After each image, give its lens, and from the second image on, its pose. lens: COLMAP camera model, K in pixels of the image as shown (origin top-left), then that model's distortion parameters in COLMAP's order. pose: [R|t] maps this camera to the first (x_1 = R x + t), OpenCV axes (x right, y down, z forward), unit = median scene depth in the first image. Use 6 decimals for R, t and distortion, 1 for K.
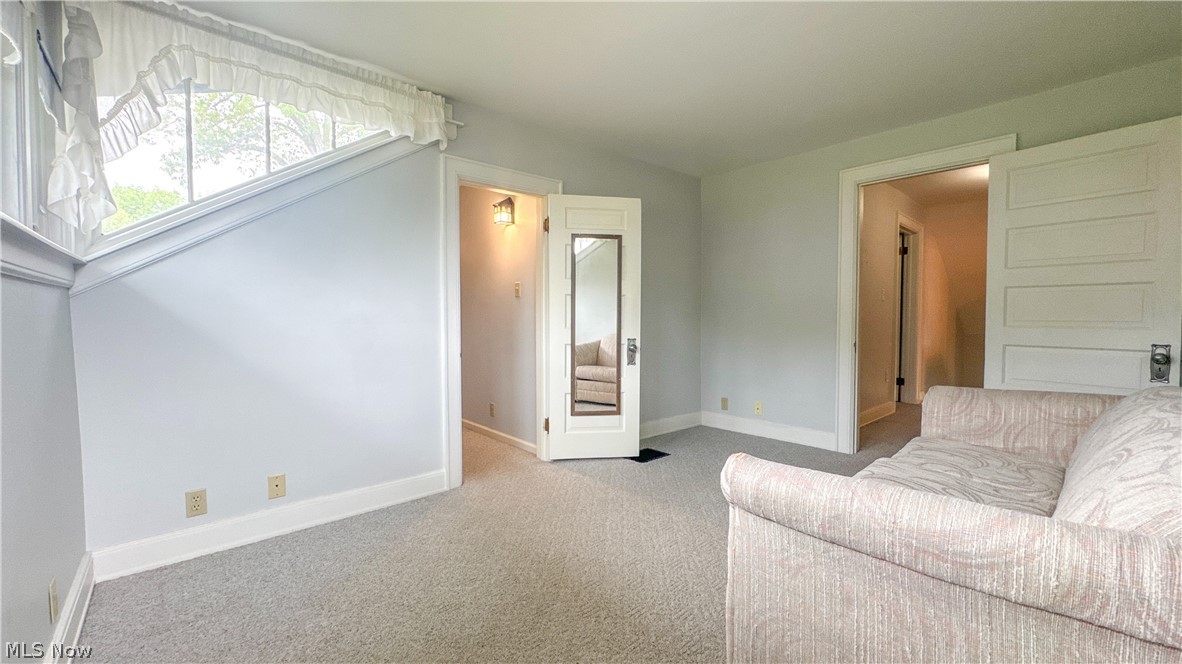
lens RADIAL K [[475.7, 0, 591.0], [0, 475.7, 332.0], [0, 0, 1]] dist [-0.001441, 0.000274]
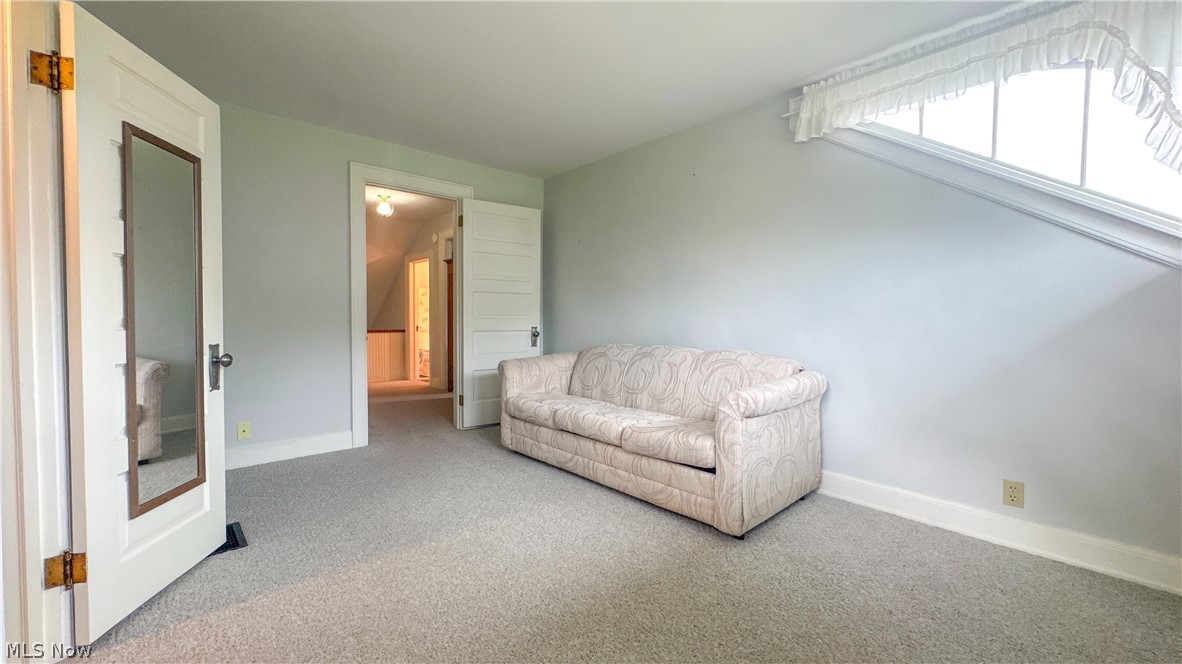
lens RADIAL K [[475.7, 0, 591.0], [0, 475.7, 332.0], [0, 0, 1]] dist [-0.001441, 0.000274]
pose [[-0.014711, -0.033252, 0.999339, -0.501924], [0.025643, 0.999106, 0.033622, -0.009331], [-0.999563, 0.026120, -0.013845, 0.556069]]
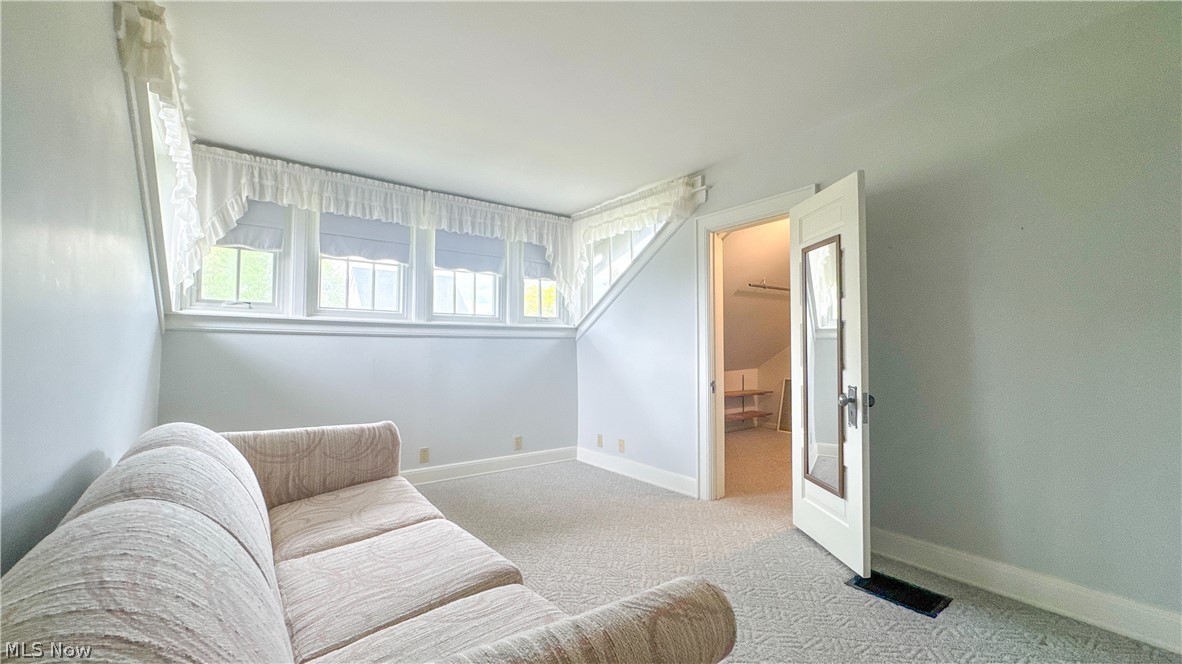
lens RADIAL K [[475.7, 0, 591.0], [0, 475.7, 332.0], [0, 0, 1]] dist [-0.001441, 0.000274]
pose [[-0.071225, -0.031079, -0.996976, 0.775424], [-0.036686, 0.998920, -0.028518, -0.029844], [0.996785, 0.034544, -0.072288, 0.691459]]
